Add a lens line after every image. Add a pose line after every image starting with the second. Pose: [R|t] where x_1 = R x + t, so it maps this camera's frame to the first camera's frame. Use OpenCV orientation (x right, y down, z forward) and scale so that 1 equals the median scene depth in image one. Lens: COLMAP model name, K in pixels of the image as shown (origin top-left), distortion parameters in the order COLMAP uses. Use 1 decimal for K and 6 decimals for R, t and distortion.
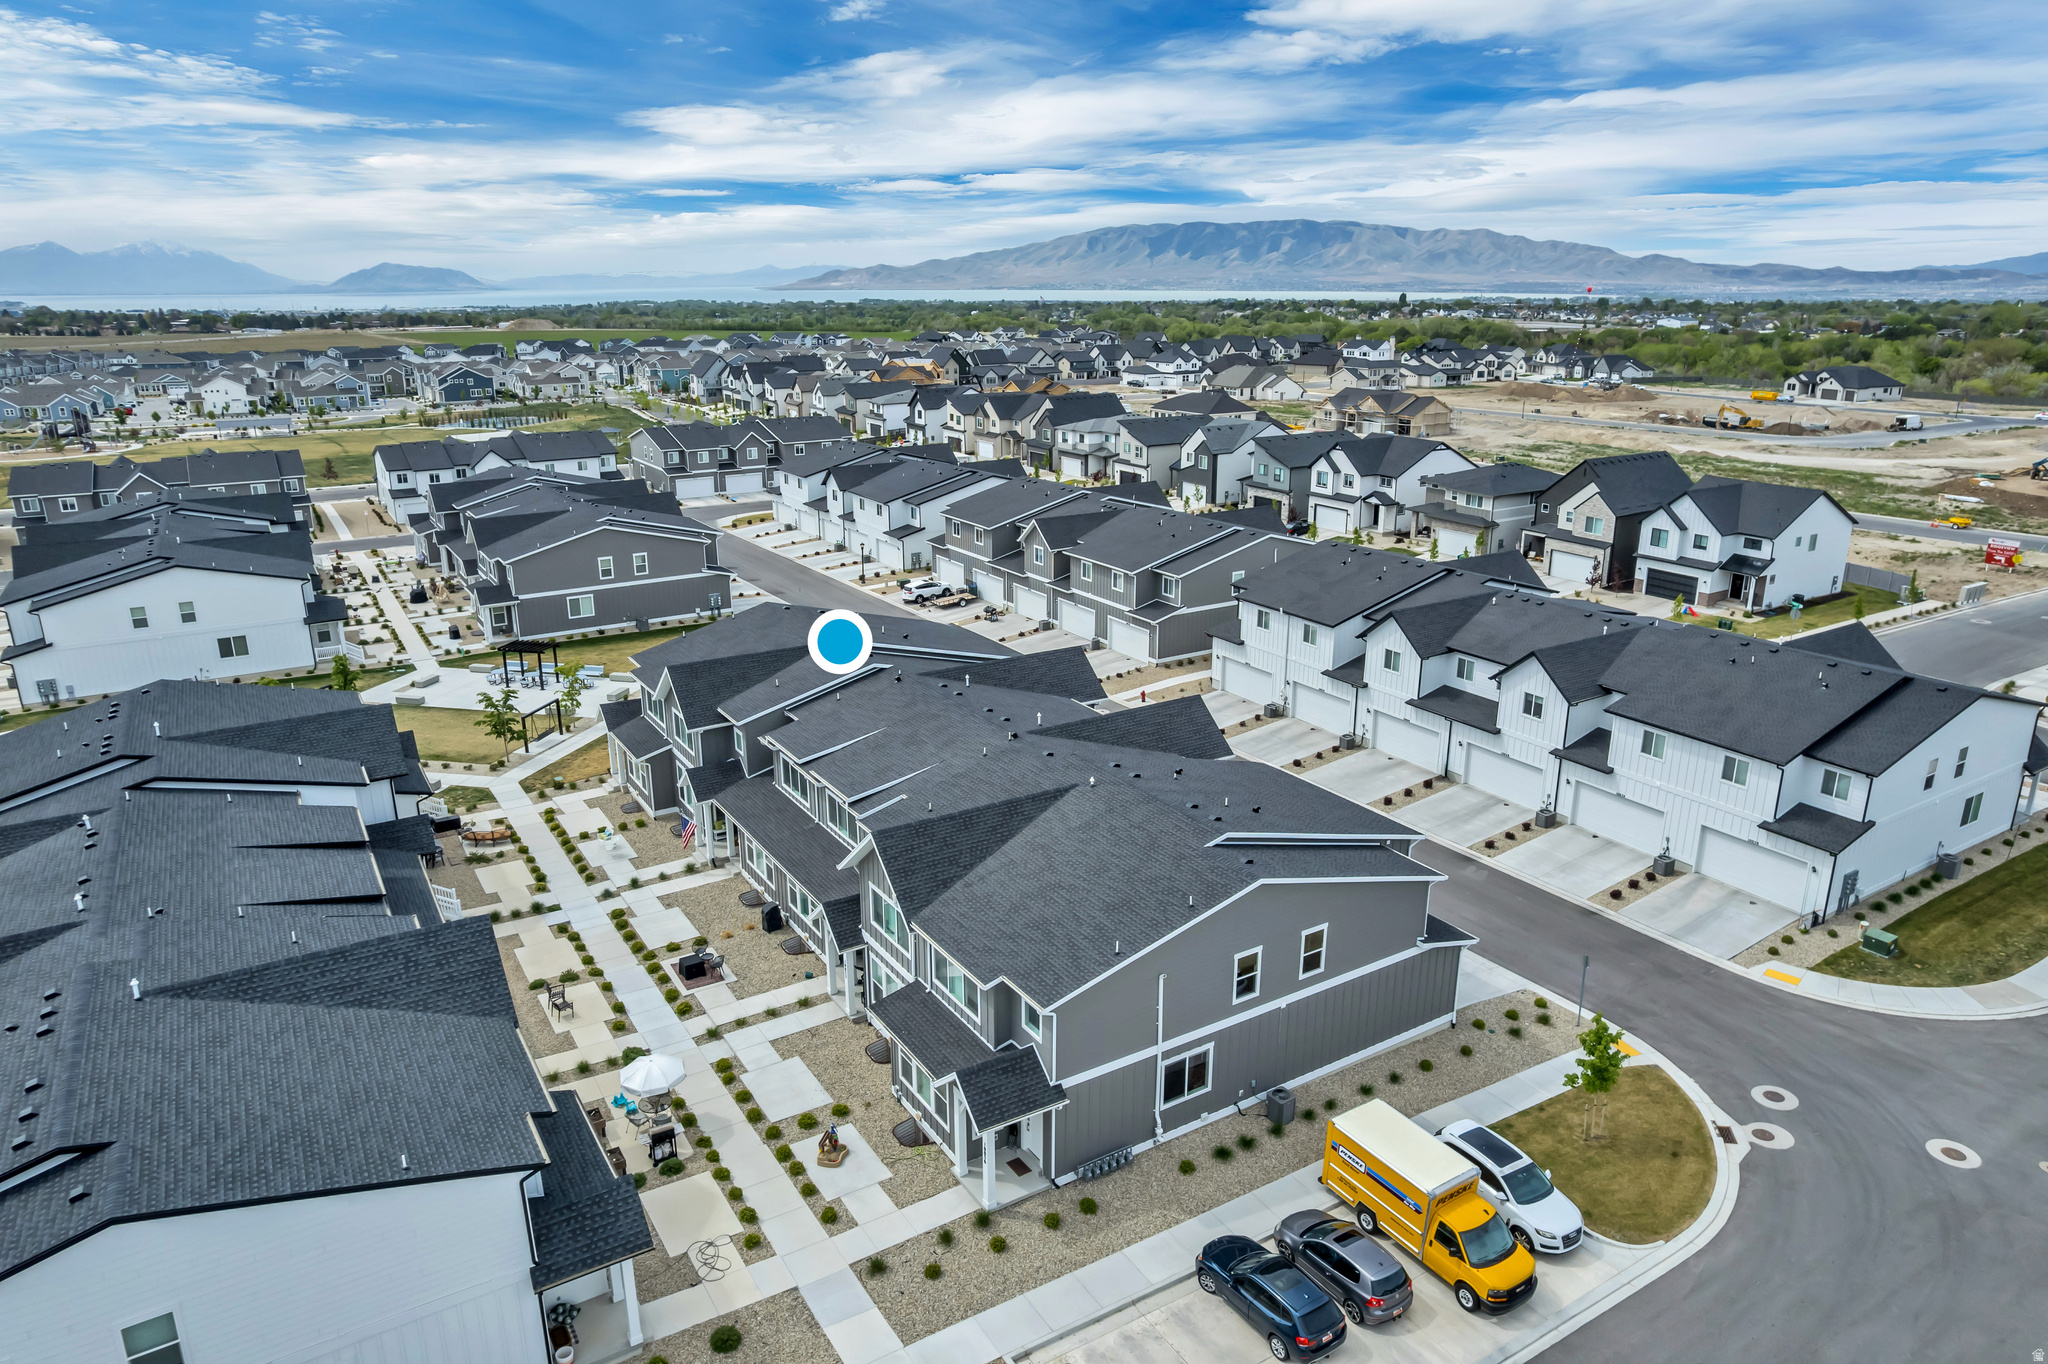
lens RADIAL K [[1311.3, 0, 1033.5], [0, 1311.3, 678.8], [0, 0, 1]] dist [-0.079785, 0.073057]
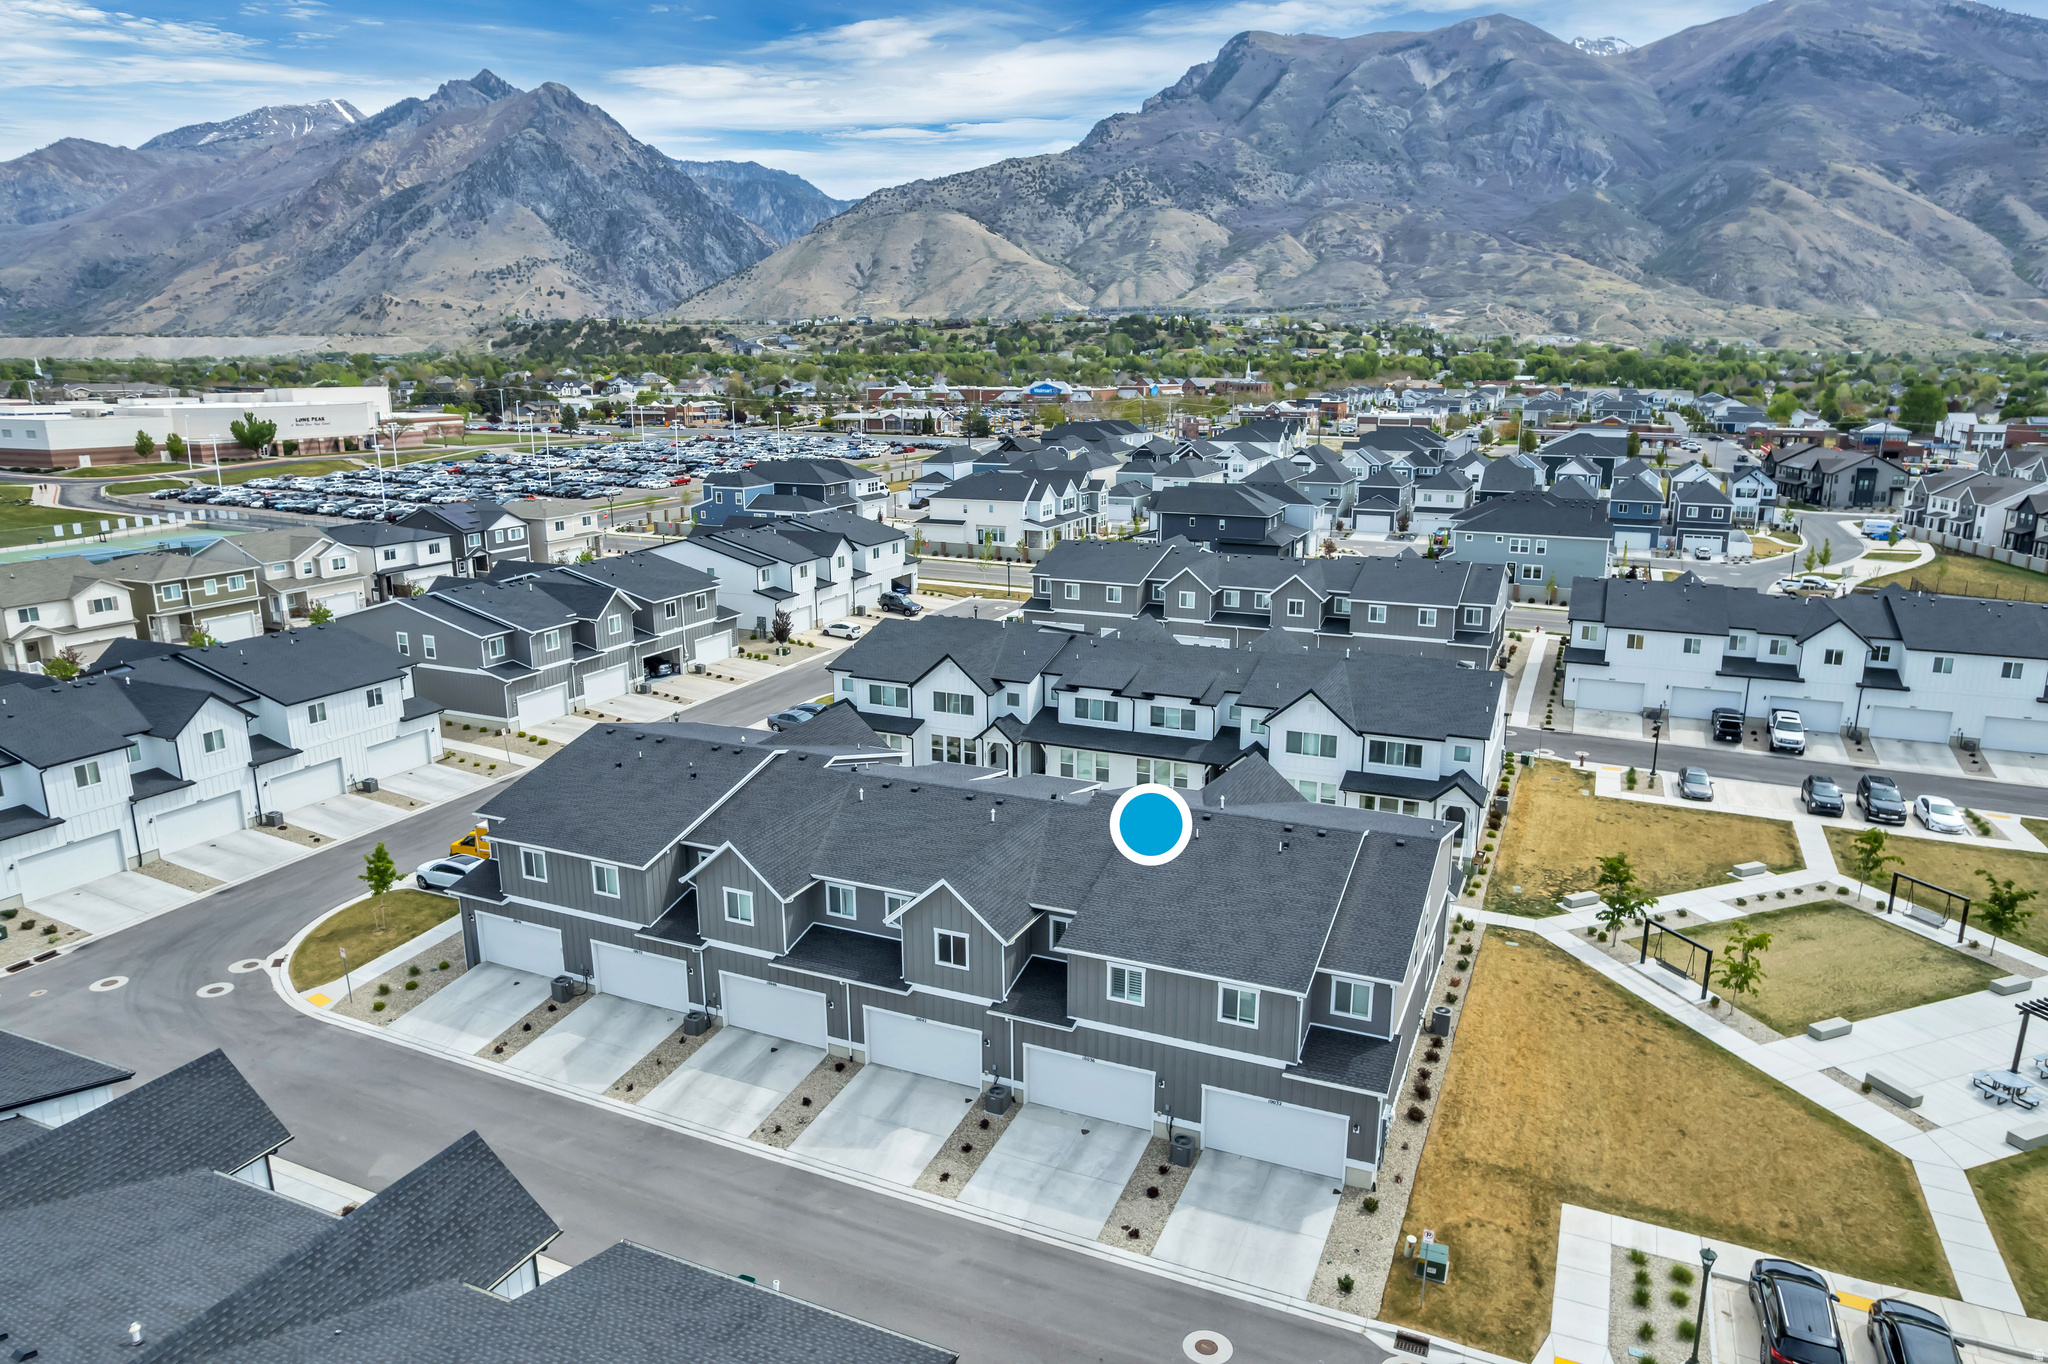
lens RADIAL K [[1311.3, 0, 1033.3], [0, 1311.3, 675.5], [0, 0, 1]] dist [-0.079785, 0.073057]
pose [[-0.828572, 0.134164, -0.543571, 0.285613], [-0.161528, 0.872301, 0.461519, -0.356507], [0.536077, 0.470203, -0.701093, 1.139513]]
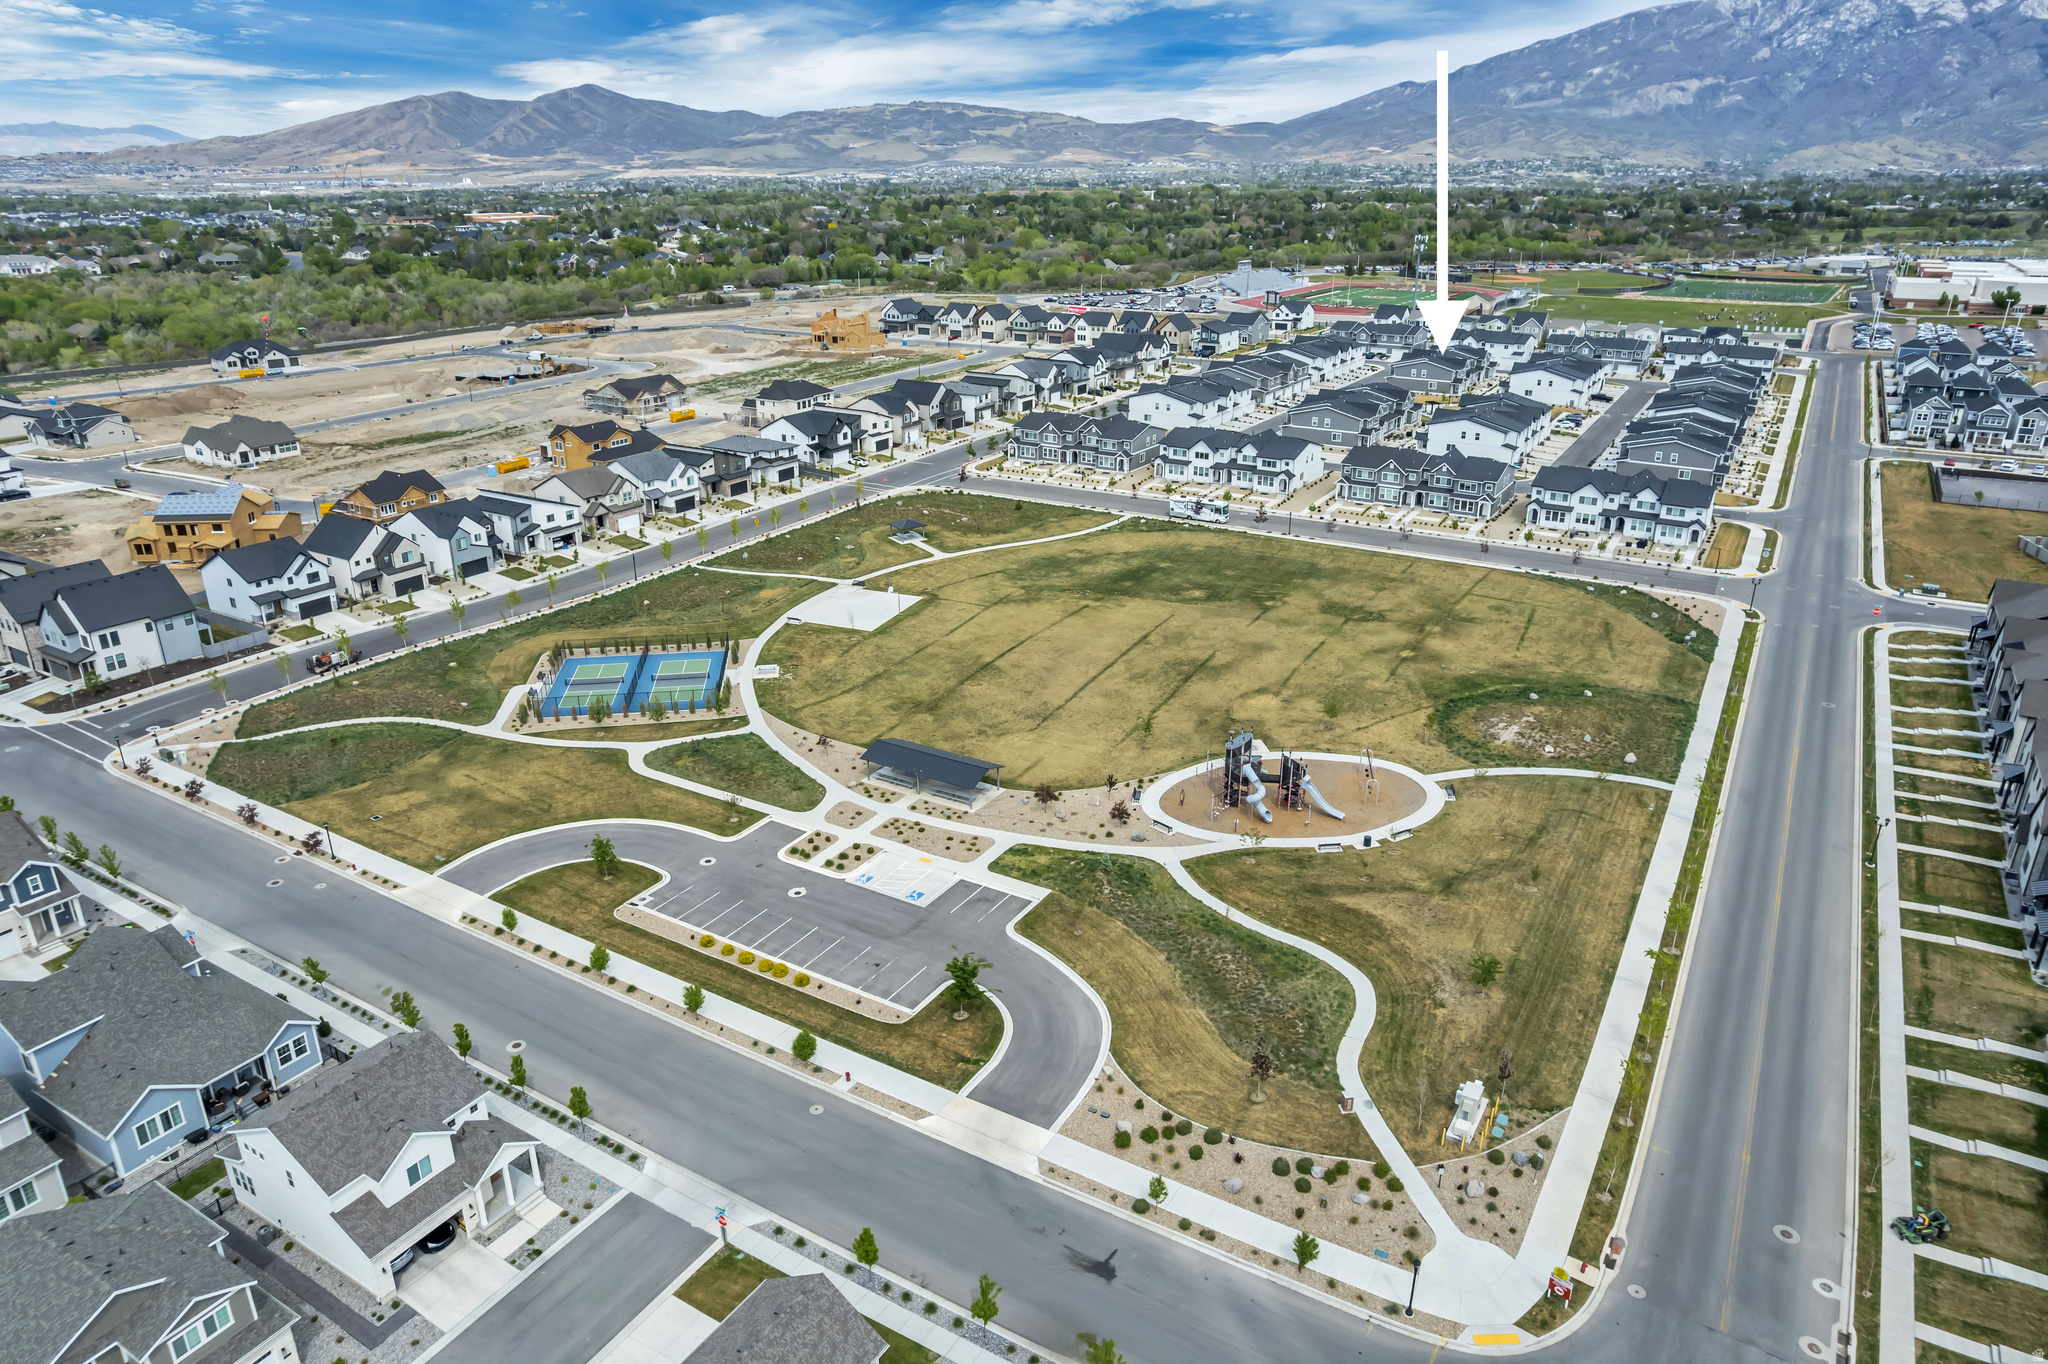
lens RADIAL K [[1311.3, 0, 1030.0], [0, 1311.3, 664.8], [0, 0, 1]] dist [-0.079785, 0.073057]
pose [[-0.451732, -0.316041, 0.834300, -3.238291], [0.261263, 0.847293, 0.462424, -1.415798], [-0.853042, 0.426863, -0.300179, 3.482773]]
